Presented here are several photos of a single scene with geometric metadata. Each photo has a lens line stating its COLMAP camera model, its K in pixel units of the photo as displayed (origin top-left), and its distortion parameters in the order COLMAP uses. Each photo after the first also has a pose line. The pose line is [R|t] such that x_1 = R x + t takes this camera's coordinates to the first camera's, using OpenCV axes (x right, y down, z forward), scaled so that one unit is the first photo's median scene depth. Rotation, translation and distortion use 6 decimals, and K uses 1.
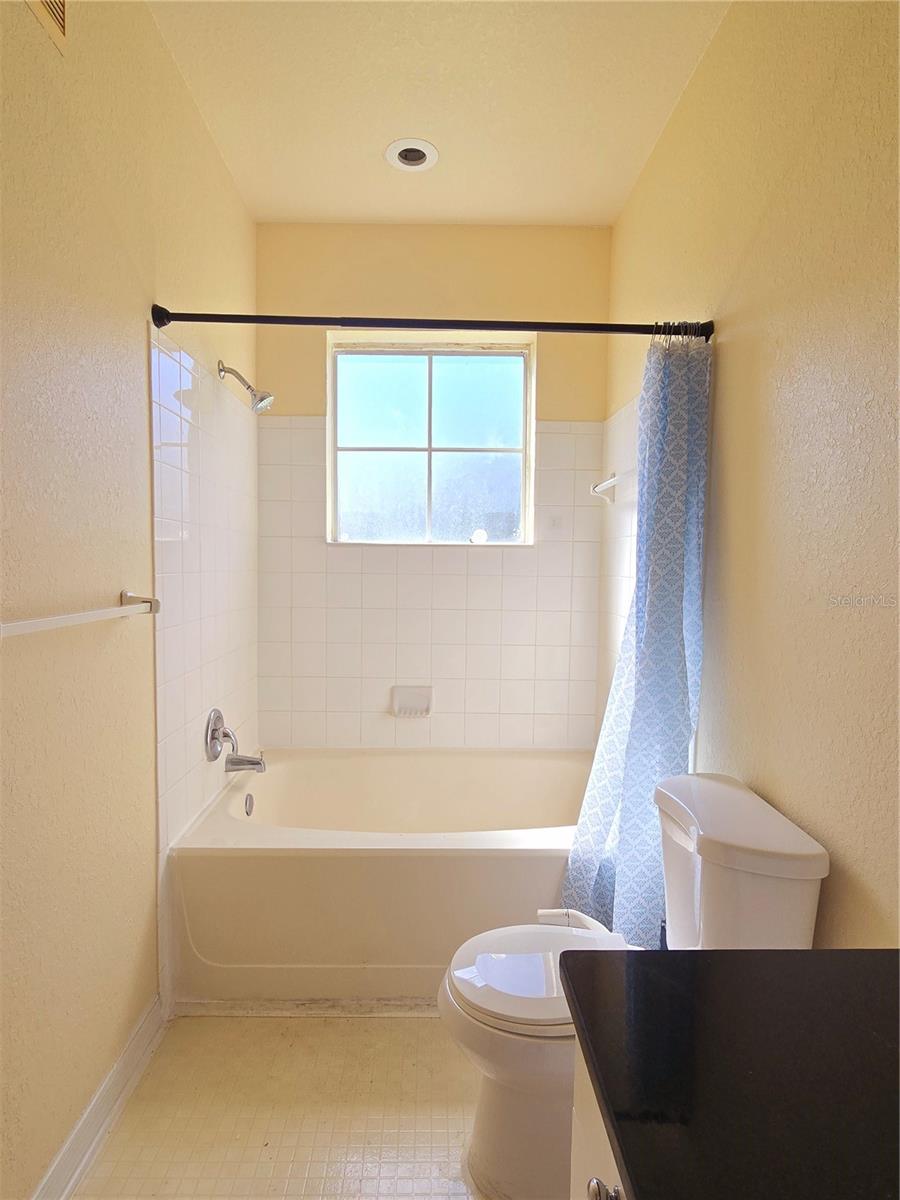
lens RADIAL K [[657.9, 0, 433.9], [0, 657.9, 605.0], [0, 0, 1]] dist [-0.002081, -0.003042]
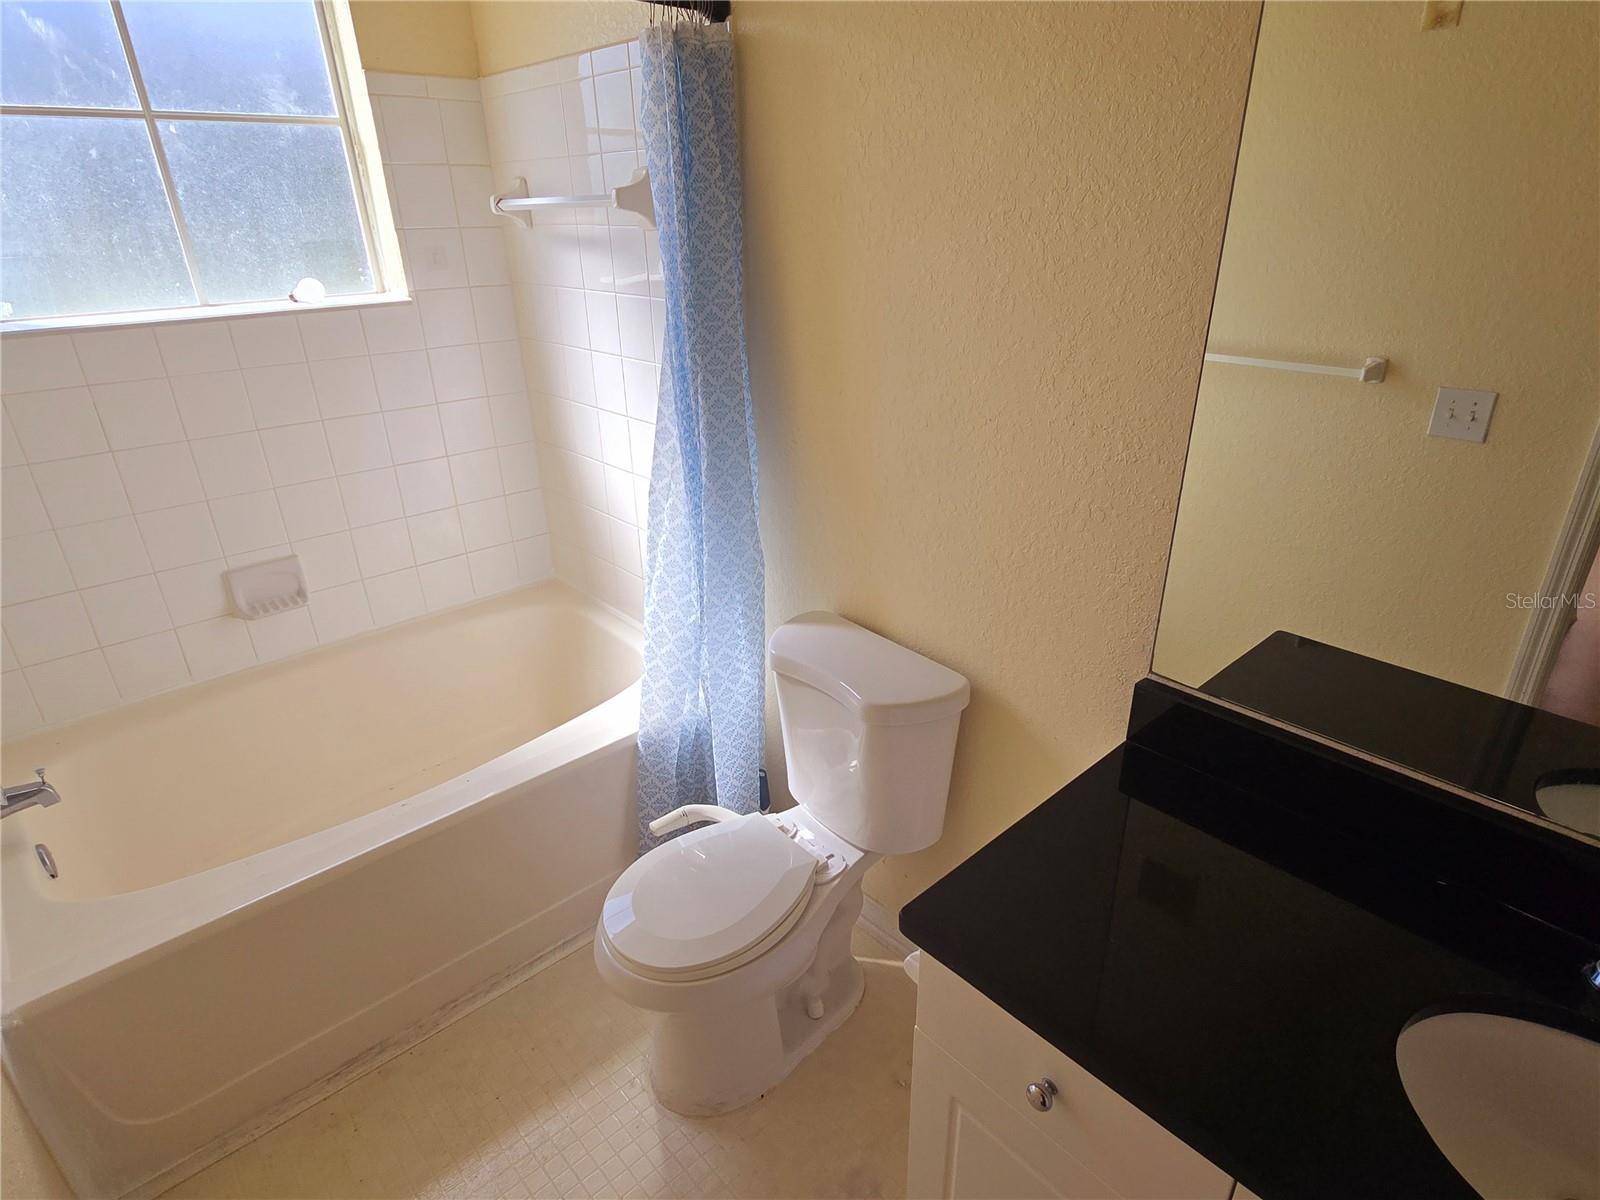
lens RADIAL K [[877.2, 0, 812.4], [0, 877.2, 612.4], [0, 0, 1]] dist [-0.002081, -0.003042]
pose [[0.740189, -0.307205, 0.598118, -0.237767], [0.069605, 0.919757, 0.386267, -0.171773], [-0.668787, -0.244278, 0.702177, 0.134470]]
